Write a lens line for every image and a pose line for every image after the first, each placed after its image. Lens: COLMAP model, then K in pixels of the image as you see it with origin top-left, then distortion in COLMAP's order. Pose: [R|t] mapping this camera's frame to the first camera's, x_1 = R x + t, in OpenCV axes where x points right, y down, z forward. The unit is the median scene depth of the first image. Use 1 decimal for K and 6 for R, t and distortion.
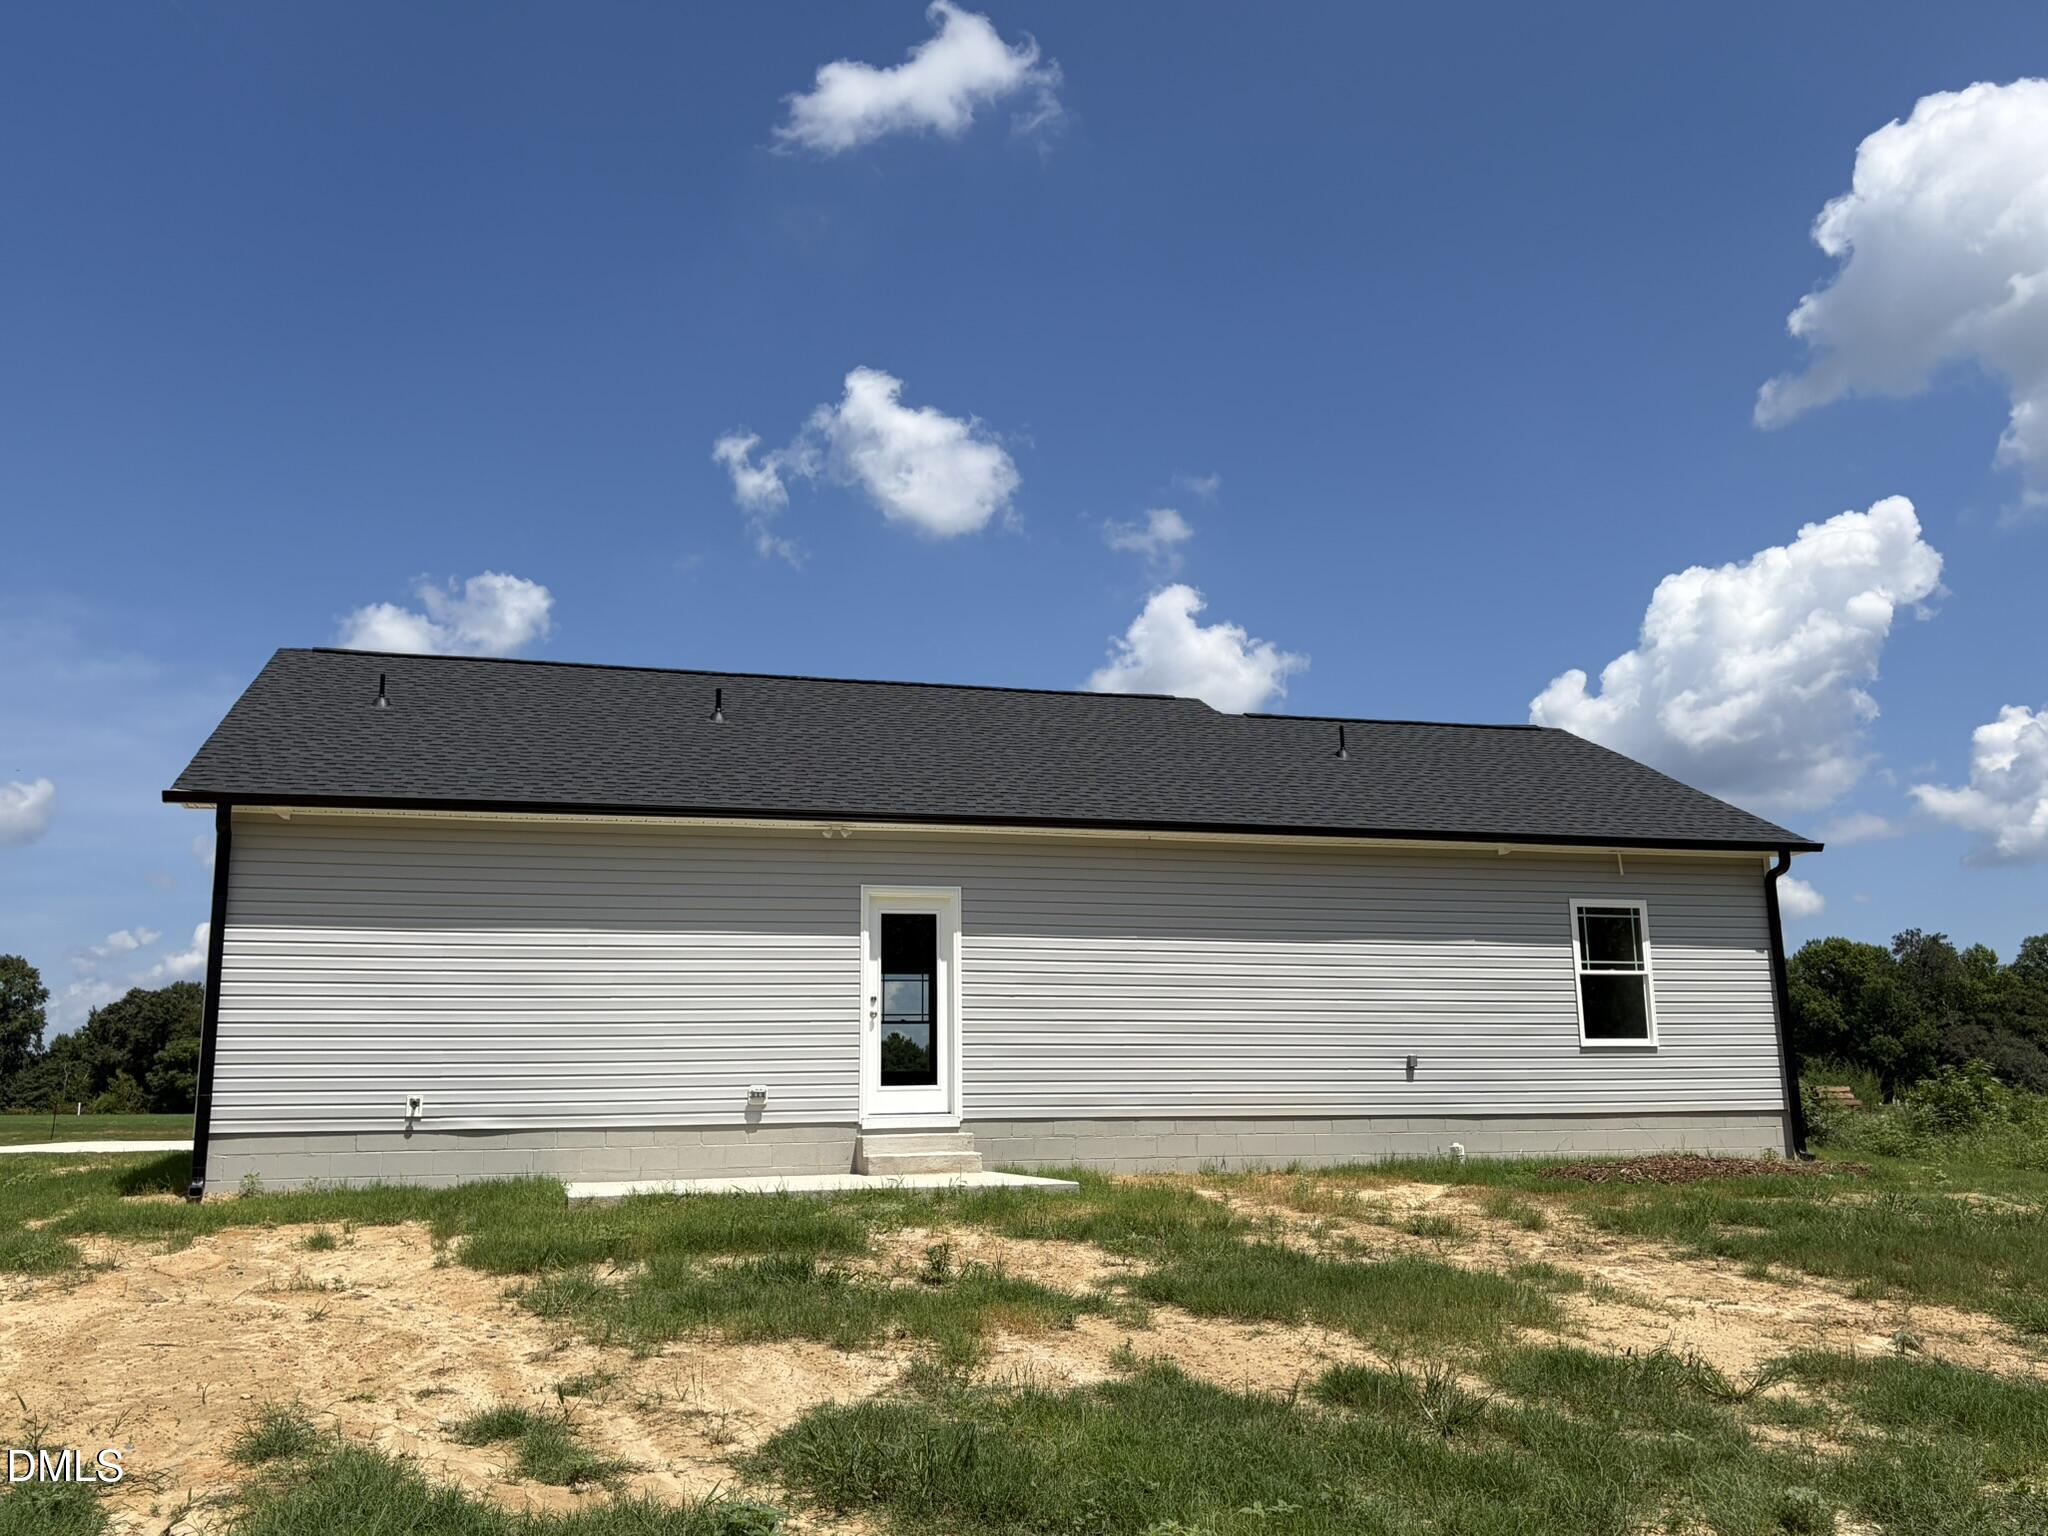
lens RADIAL K [[1987.8, 0, 1024.0], [0, 1987.8, 768.0], [0, 0, 1]] dist [0.056116, -0.076831]
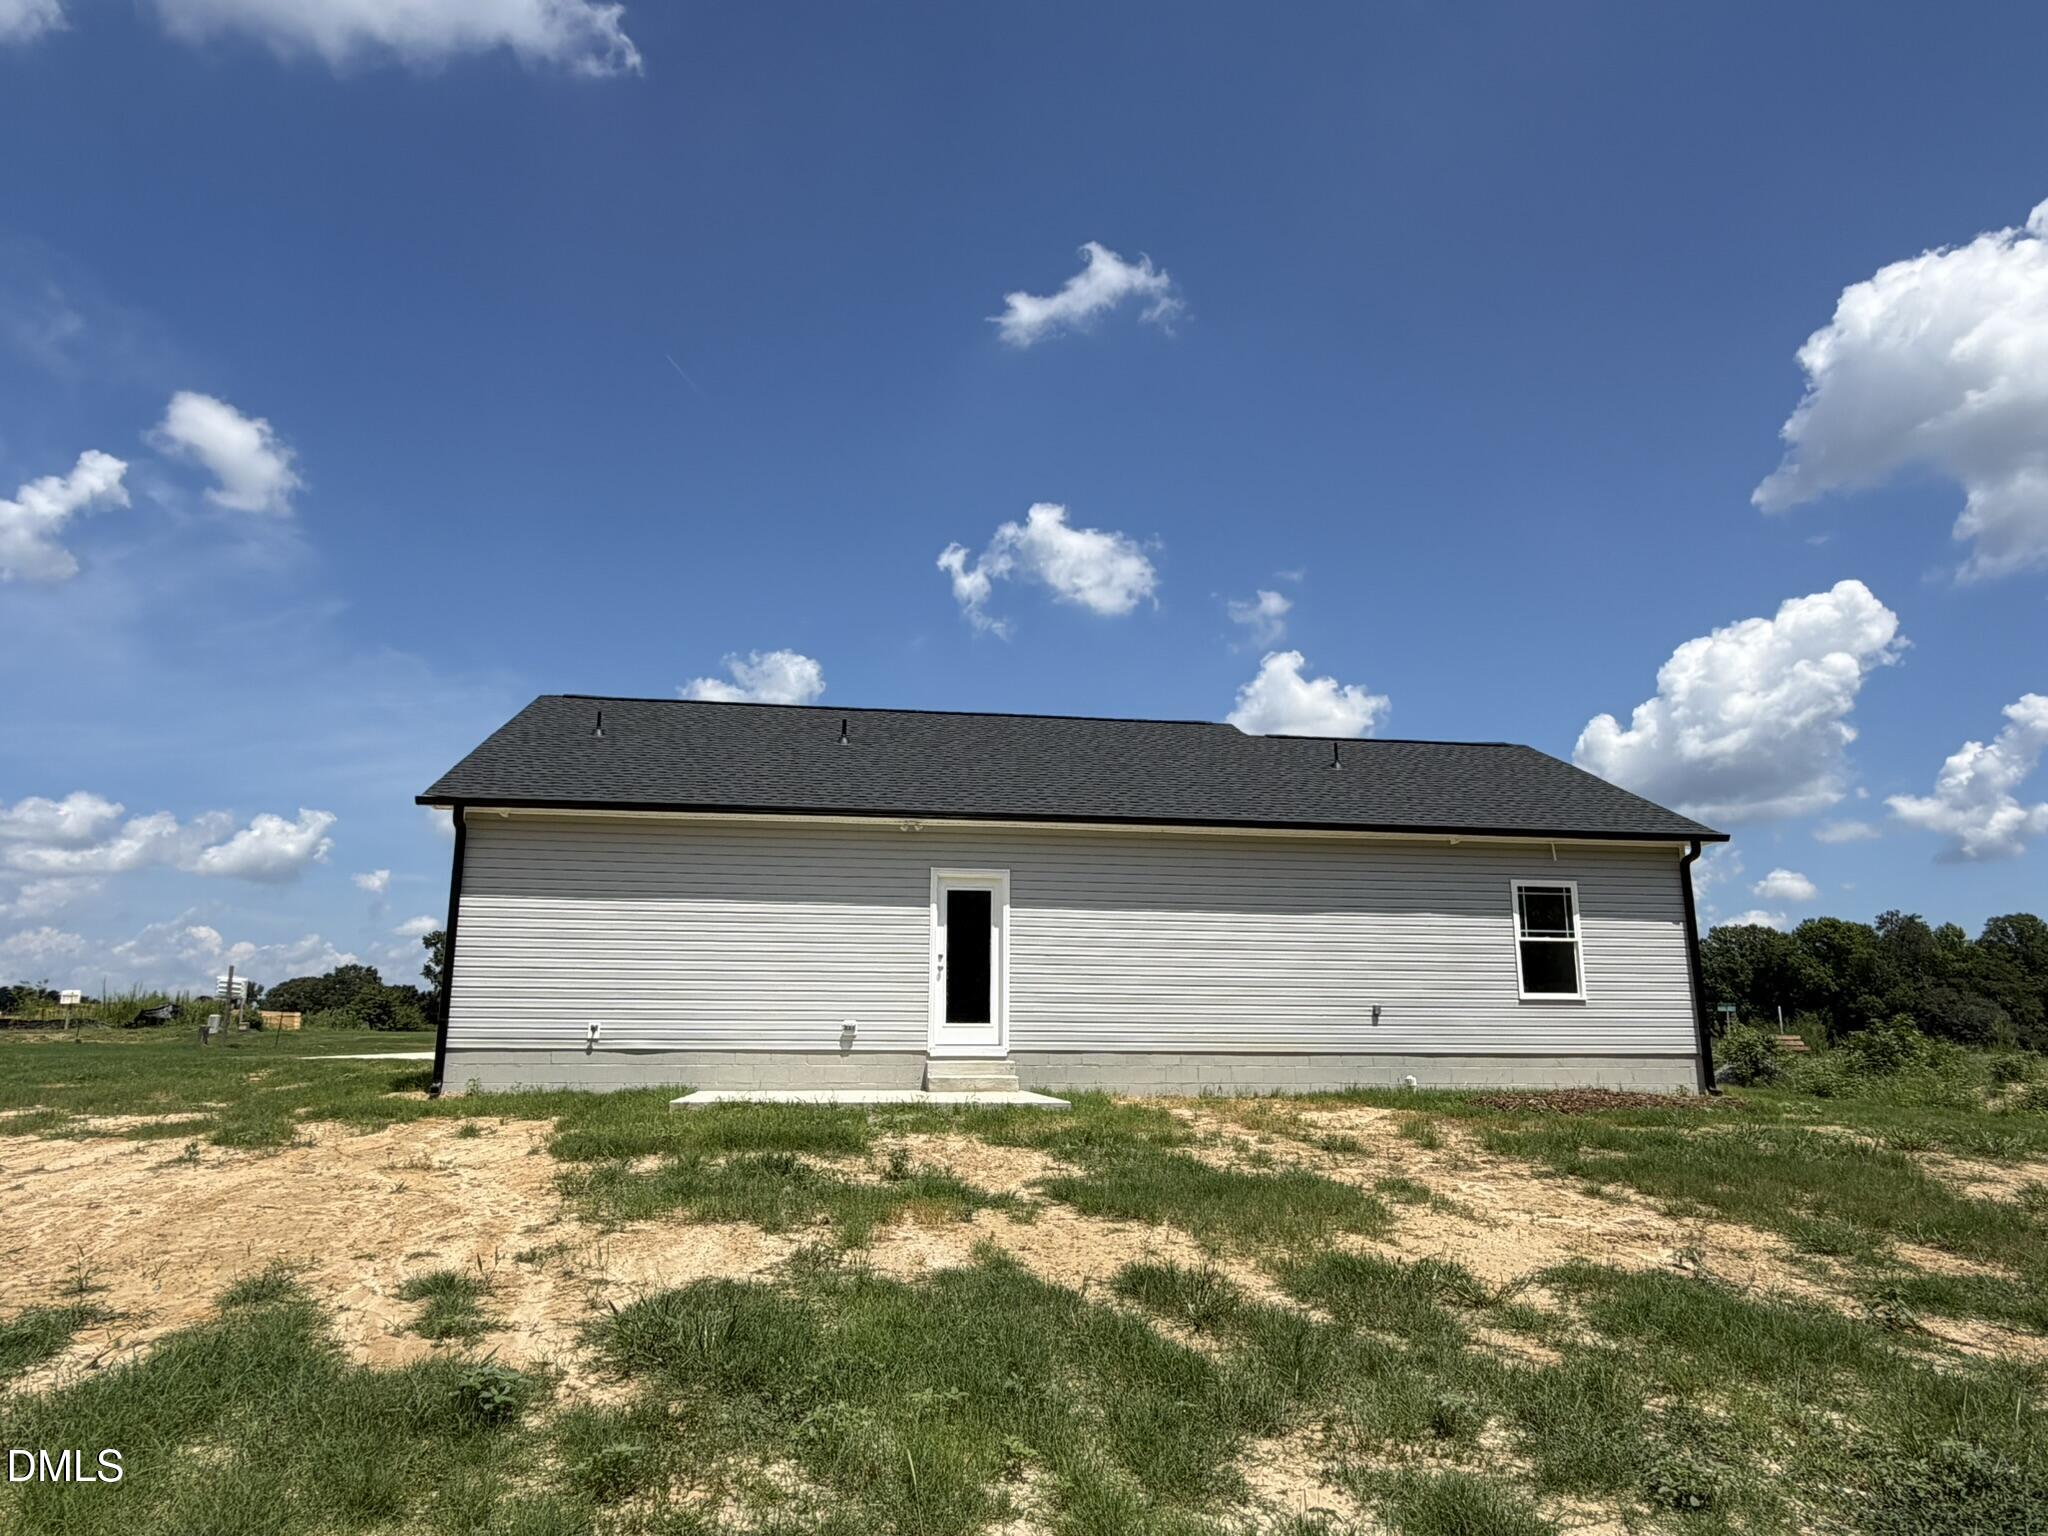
lens RADIAL K [[1450.8, 0, 1024.0], [0, 1450.8, 768.0], [0, 0, 1]] dist [-0.002475, -0.002026]
pose [[0.989351, -0.008944, -0.145275, 0.106669], [0.006451, 0.999824, -0.017621, 0.010302], [0.145407, 0.016496, 0.989234, 0.067017]]
